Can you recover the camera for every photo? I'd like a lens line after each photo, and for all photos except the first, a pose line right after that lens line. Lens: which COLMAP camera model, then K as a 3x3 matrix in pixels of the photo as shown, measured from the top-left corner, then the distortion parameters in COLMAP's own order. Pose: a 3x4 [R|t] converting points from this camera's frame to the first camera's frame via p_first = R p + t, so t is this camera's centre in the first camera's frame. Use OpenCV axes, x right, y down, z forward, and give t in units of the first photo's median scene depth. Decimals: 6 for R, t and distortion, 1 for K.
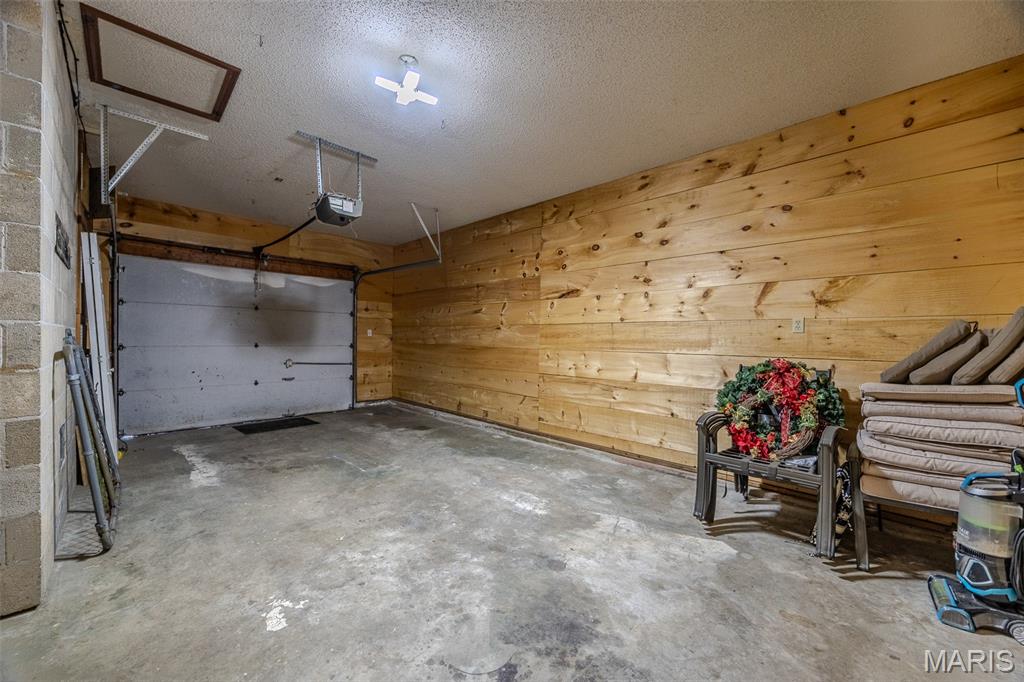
lens RADIAL K [[388.5, 0, 513.3], [0, 388.5, 341.4], [0, 0, 1]] dist [-0.002807, -0.000239]
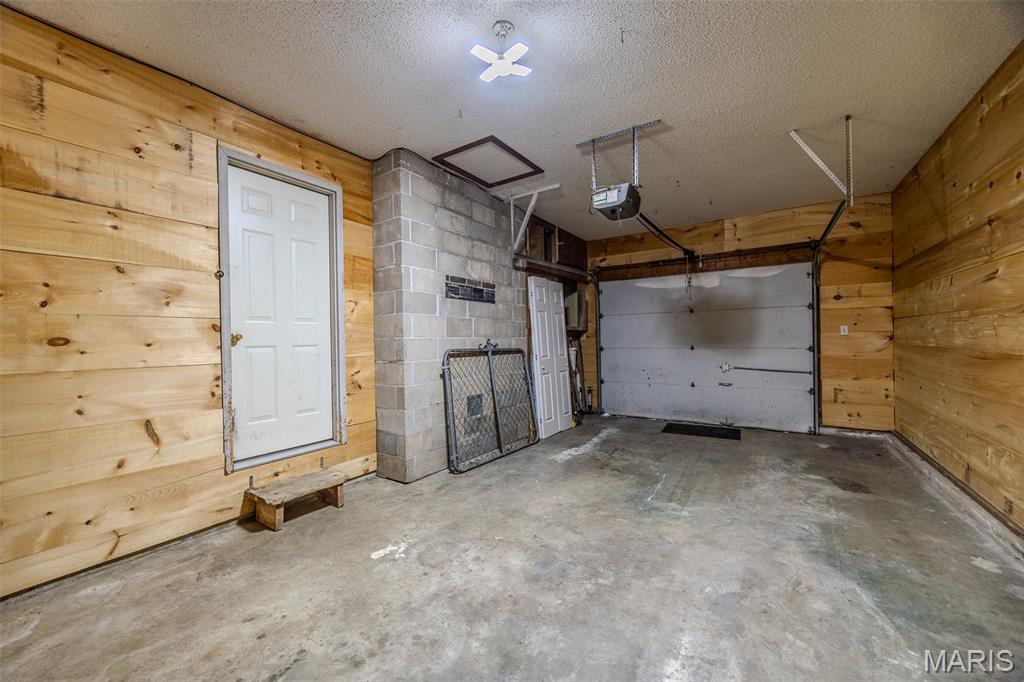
lens RADIAL K [[388.5, 0, 512.9], [0, 388.5, 340.1], [0, 0, 1]] dist [-0.002807, -0.000239]
pose [[0.190411, -0.013699, -0.981609, 0.283155], [0.010628, 0.999873, -0.011893, -0.003059], [0.981647, -0.008169, 0.190533, 0.408537]]
